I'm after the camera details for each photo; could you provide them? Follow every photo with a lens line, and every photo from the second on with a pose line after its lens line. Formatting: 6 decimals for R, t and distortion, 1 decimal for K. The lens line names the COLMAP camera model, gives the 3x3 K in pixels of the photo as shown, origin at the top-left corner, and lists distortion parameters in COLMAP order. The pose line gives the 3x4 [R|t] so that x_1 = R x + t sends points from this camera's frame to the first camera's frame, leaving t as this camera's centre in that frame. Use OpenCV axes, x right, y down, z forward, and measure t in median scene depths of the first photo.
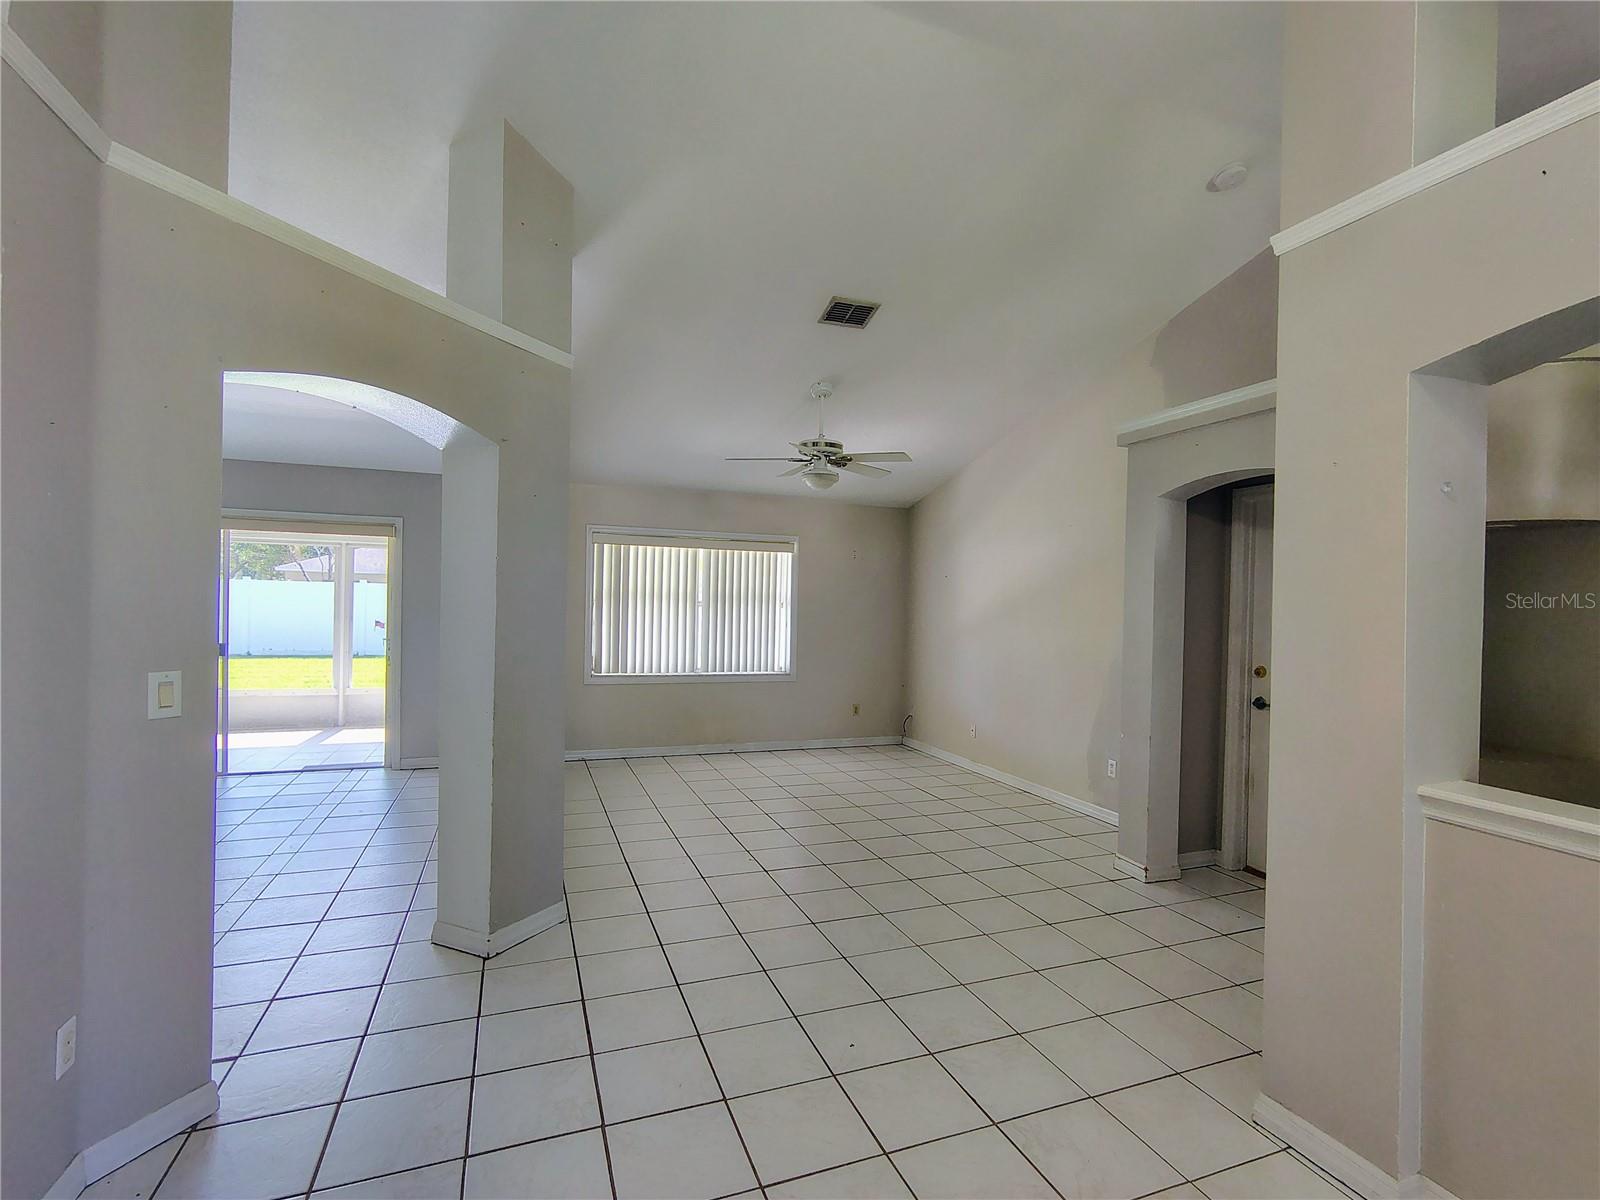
lens RADIAL K [[750.8, 0, 802.6], [0, 750.8, 607.6], [0, 0, 1]] dist [-0.005985, 0.000320]
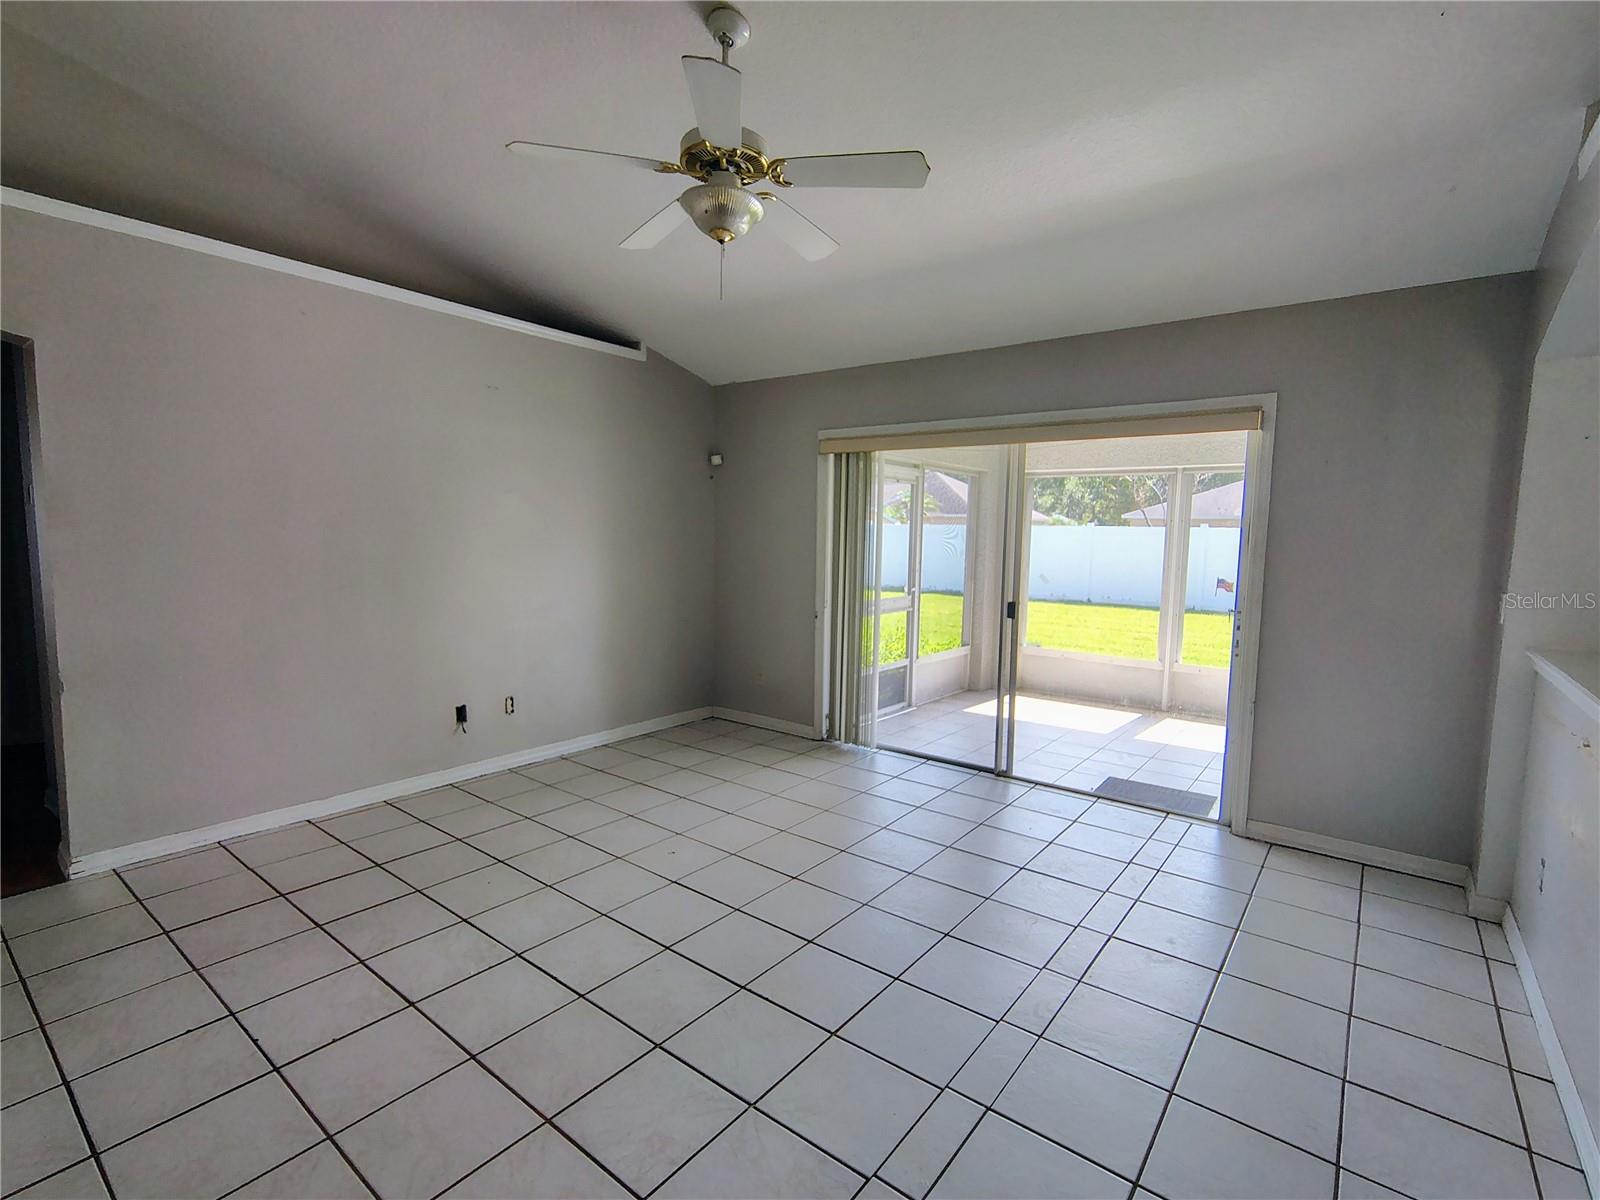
lens RADIAL K [[750.8, 0, 802.6], [0, 750.8, 607.6], [0, 0, 1]] dist [-0.005985, 0.000320]
pose [[0.522310, 0.072128, -0.849700, -0.193164], [-0.013878, 0.997003, 0.076102, -0.000808], [0.852643, -0.027957, 0.521746, 0.335074]]
